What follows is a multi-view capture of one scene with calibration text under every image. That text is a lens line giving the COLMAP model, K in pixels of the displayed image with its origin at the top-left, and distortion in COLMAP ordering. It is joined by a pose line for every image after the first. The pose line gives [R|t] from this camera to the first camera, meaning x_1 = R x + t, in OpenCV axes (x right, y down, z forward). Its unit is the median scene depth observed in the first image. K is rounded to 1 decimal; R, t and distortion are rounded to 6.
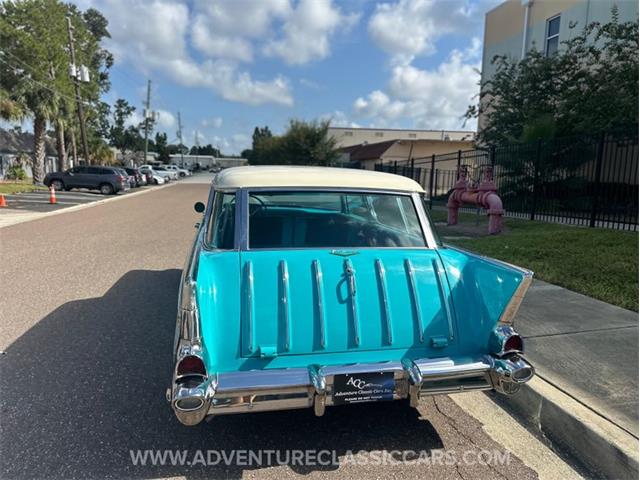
lens RADIAL K [[451.5, 0, 319.6], [0, 451.5, 250.4], [0, 0, 1]] dist [0.042532, -0.059314]
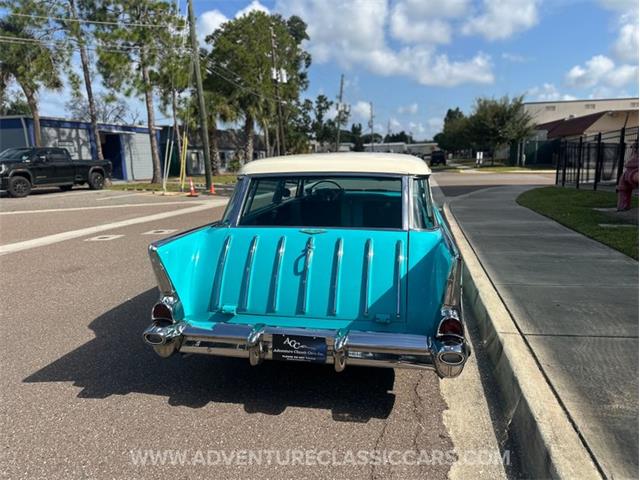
lens RADIAL K [[451.5, 0, 335.7], [0, 451.5, 241.1], [0, 0, 1]] dist [0.042532, -0.059314]
pose [[0.915326, 0.035829, -0.401118, 0.055843], [-0.030291, 0.999338, 0.020142, 0.000488], [0.401574, -0.006286, 0.915805, -0.000807]]
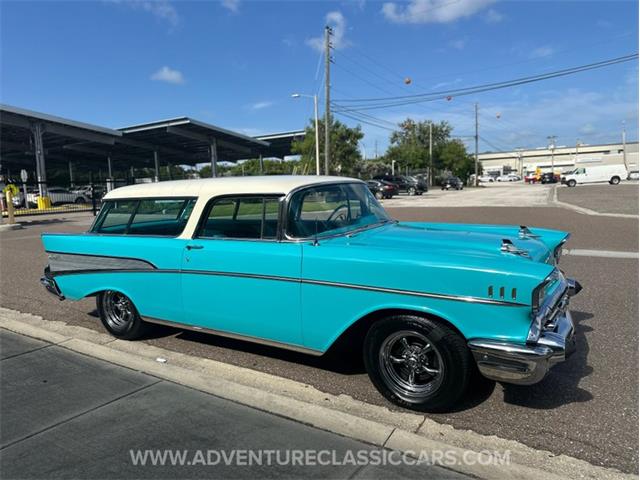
lens RADIAL K [[451.5, 0, 313.9], [0, 451.5, 244.6], [0, 0, 1]] dist [0.042532, -0.059314]
pose [[-0.718164, 0.094661, -0.689405, 0.094143], [-0.092578, 0.968901, 0.229478, -0.047820], [0.689688, 0.228627, -0.687066, 0.308896]]
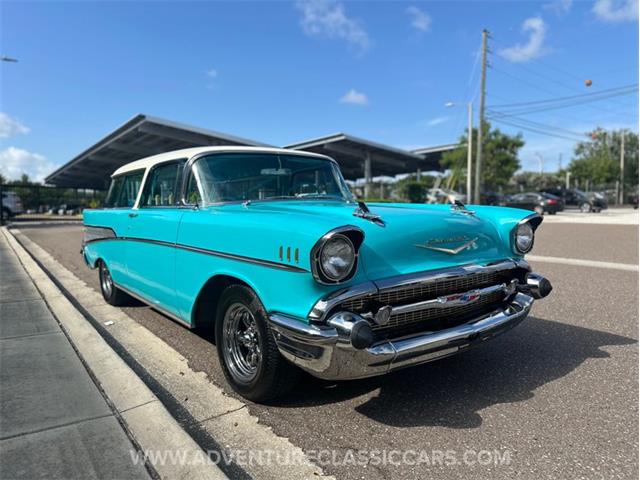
lens RADIAL K [[451.5, 0, 314.2], [0, 451.5, 241.4], [0, 0, 1]] dist [0.042532, -0.059314]
pose [[-0.921843, 0.019265, -0.387084, 0.024412], [-0.071044, 0.973441, 0.217638, -0.038446], [0.380996, 0.228128, -0.895991, 0.342684]]
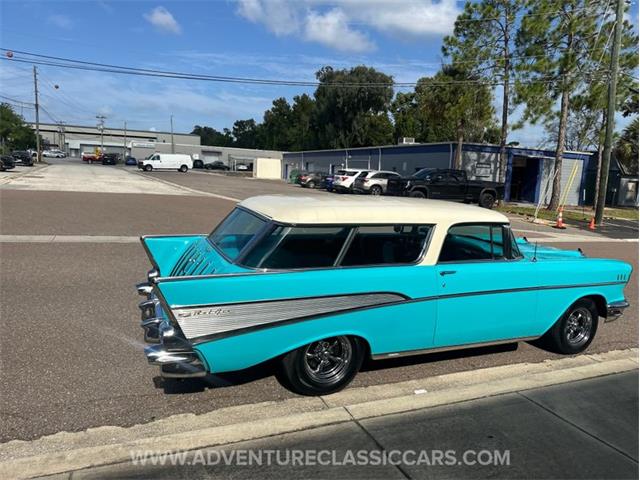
lens RADIAL K [[451.5, 0, 328.3], [0, 451.5, 238.9], [0, 0, 1]] dist [0.042532, -0.059314]
pose [[0.188346, 0.139706, -0.972115, 0.162681], [-0.215718, 0.971543, 0.097829, -0.027302], [0.958119, 0.191277, 0.213124, 0.105920]]
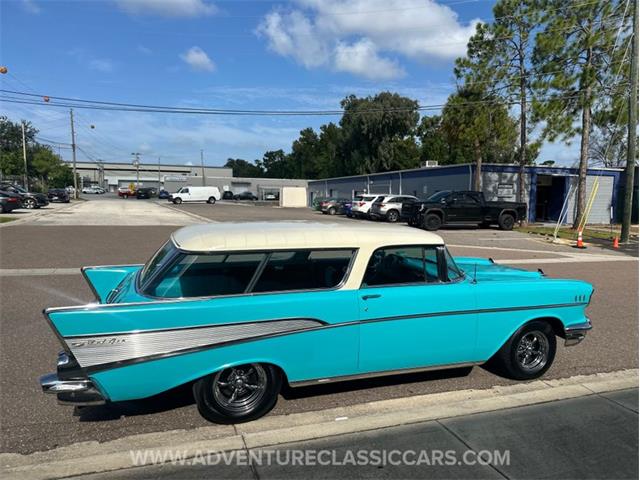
lens RADIAL K [[451.5, 0, 328.8], [0, 451.5, 249.3], [0, 0, 1]] dist [0.042532, -0.059314]
pose [[0.117441, 0.100651, -0.987966, 0.167725], [-0.183546, 0.979911, 0.078012, -0.034416], [0.975971, 0.172175, 0.133556, 0.143756]]
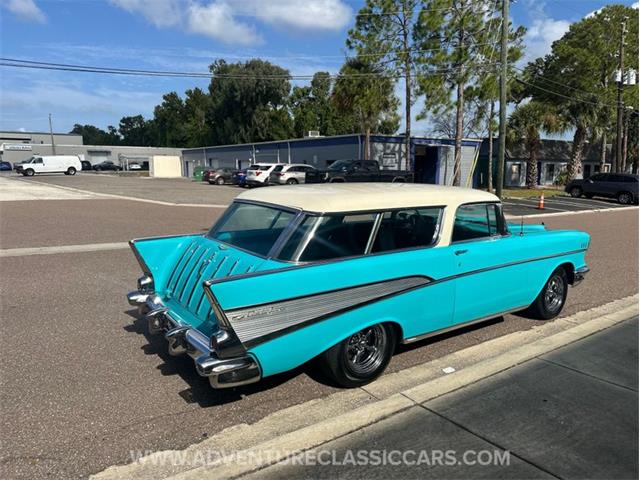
lens RADIAL K [[451.5, 0, 323.0], [0, 451.5, 240.4], [0, 0, 1]] dist [0.042532, -0.059314]
pose [[0.390242, 0.131682, -0.911247, 0.147132], [-0.160844, 0.984251, 0.073350, -0.017520], [0.906554, 0.117944, 0.405276, 0.070979]]
